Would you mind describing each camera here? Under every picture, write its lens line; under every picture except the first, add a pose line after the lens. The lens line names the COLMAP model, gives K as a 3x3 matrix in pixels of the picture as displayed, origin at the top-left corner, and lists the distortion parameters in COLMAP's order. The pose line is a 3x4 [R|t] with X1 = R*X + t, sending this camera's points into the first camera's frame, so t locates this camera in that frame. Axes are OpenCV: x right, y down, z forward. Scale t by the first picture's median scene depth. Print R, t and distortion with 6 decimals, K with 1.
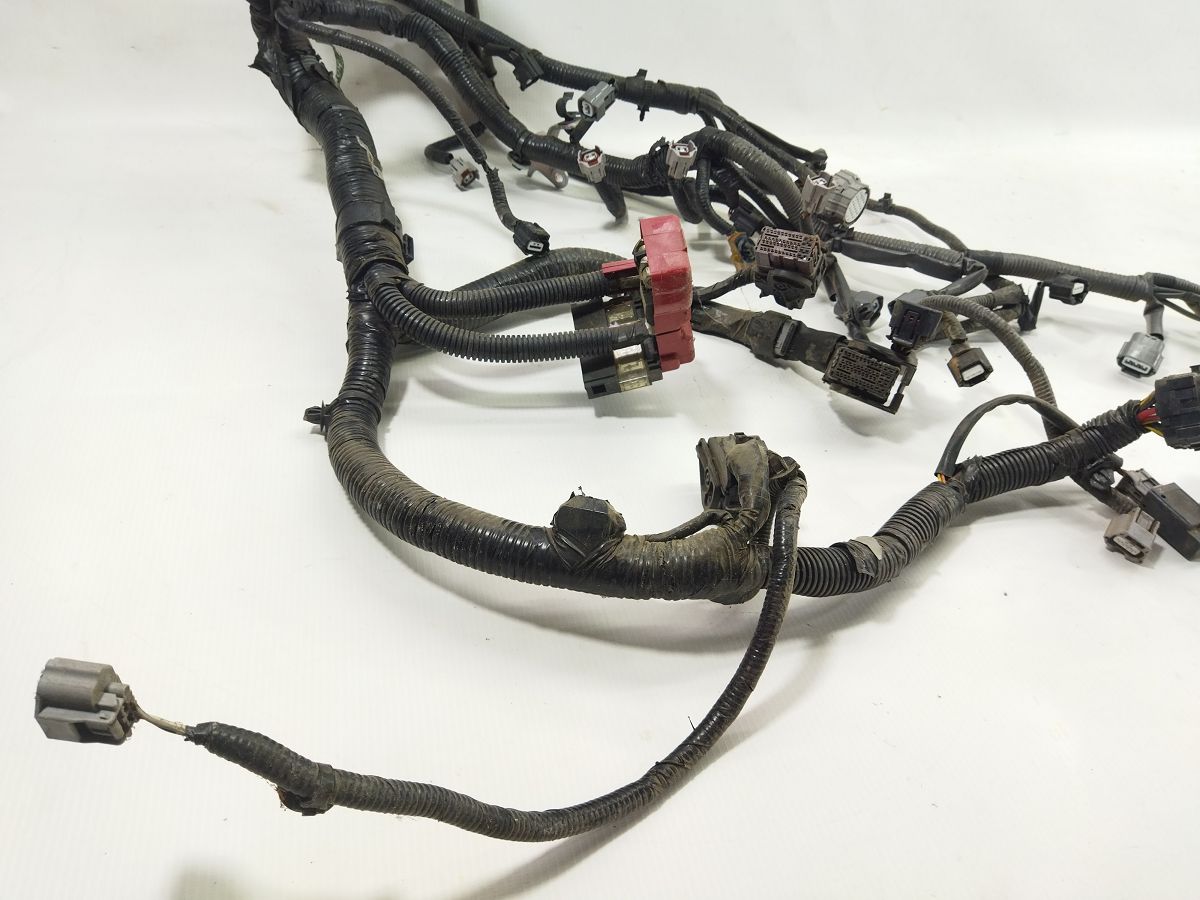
lens RADIAL K [[862.6, 0, 598.8], [0, 862.6, 448.8], [0, 0, 1]] dist [0.045243, -0.068008]
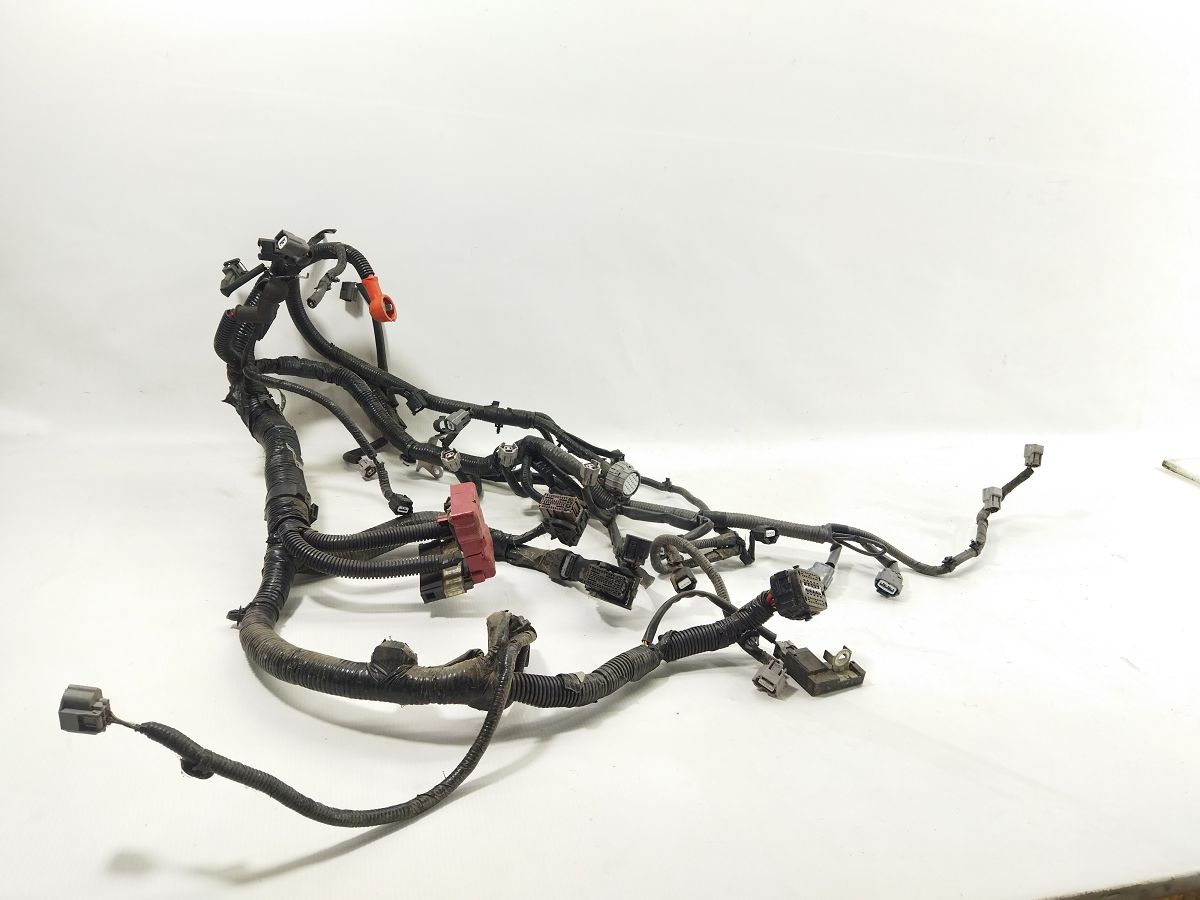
lens RADIAL K [[862.6, 0, 609.2], [0, 862.6, 423.0], [0, 0, 1]] dist [0.045243, -0.068008]
pose [[0.998357, -0.012774, 0.055852, 0.207206], [0.032676, 0.927691, -0.371915, 0.199675], [-0.047063, 0.373129, 0.926585, -0.473116]]
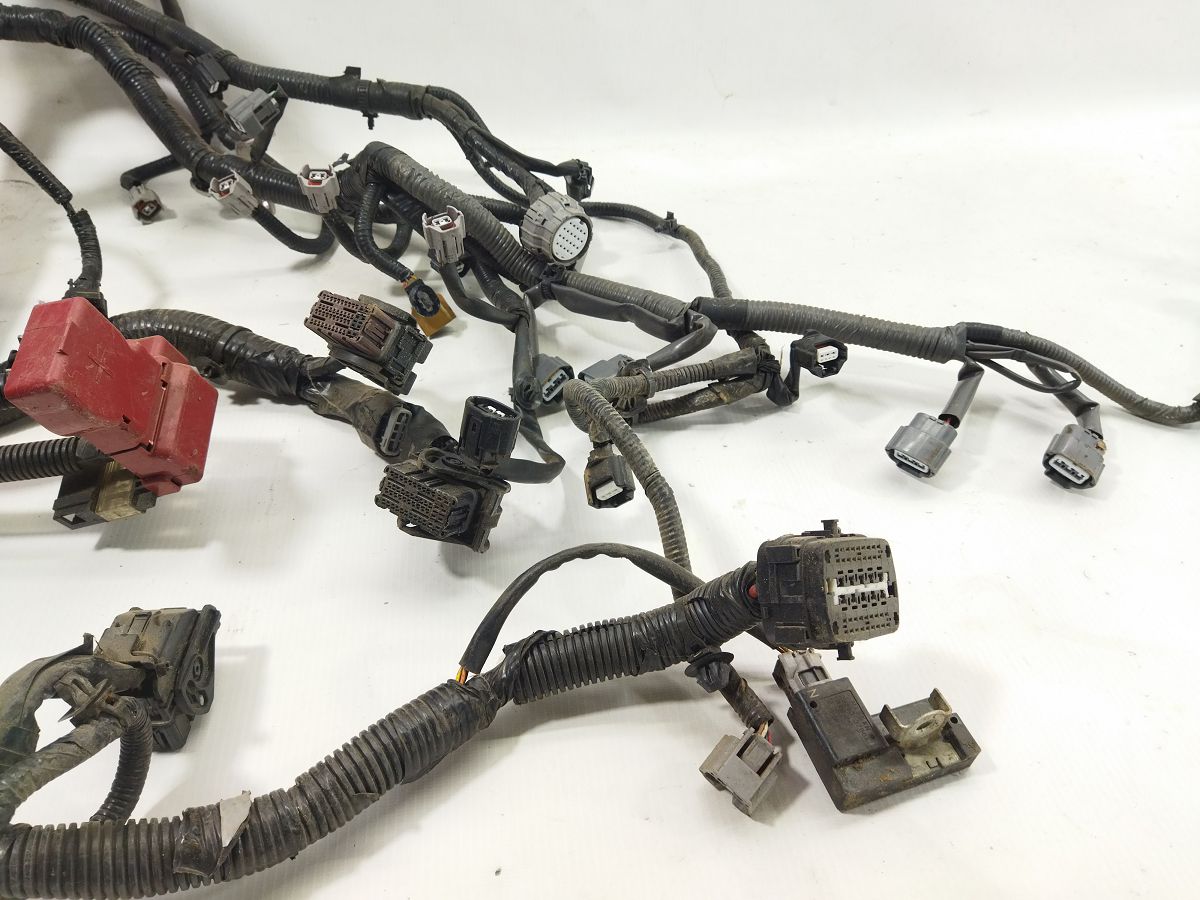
lens RADIAL K [[862.6, 0, 599.1], [0, 862.6, 453.2], [0, 0, 1]] dist [0.045243, -0.068008]
pose [[0.992211, 0.004369, -0.124490, 0.486312], [-0.000536, 0.999525, 0.030804, -0.133820], [0.124565, -0.030497, 0.991743, 0.281130]]
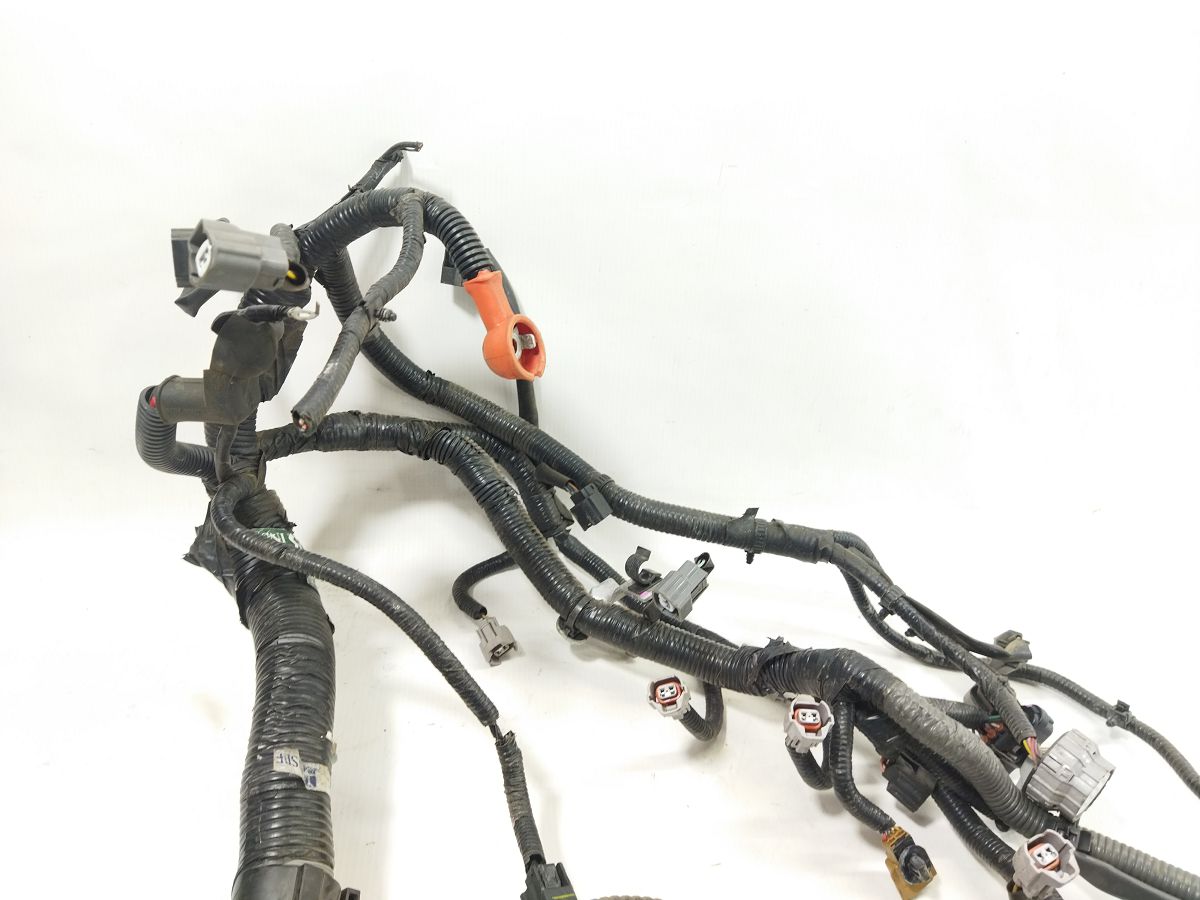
lens RADIAL K [[862.6, 0, 605.4], [0, 862.6, 441.7], [0, 0, 1]] dist [0.045243, -0.068008]
pose [[0.991038, 0.040601, -0.127262, 0.024110], [-0.062023, 0.983630, -0.169191, -0.466478], [0.118310, 0.175567, 0.977333, 0.361253]]
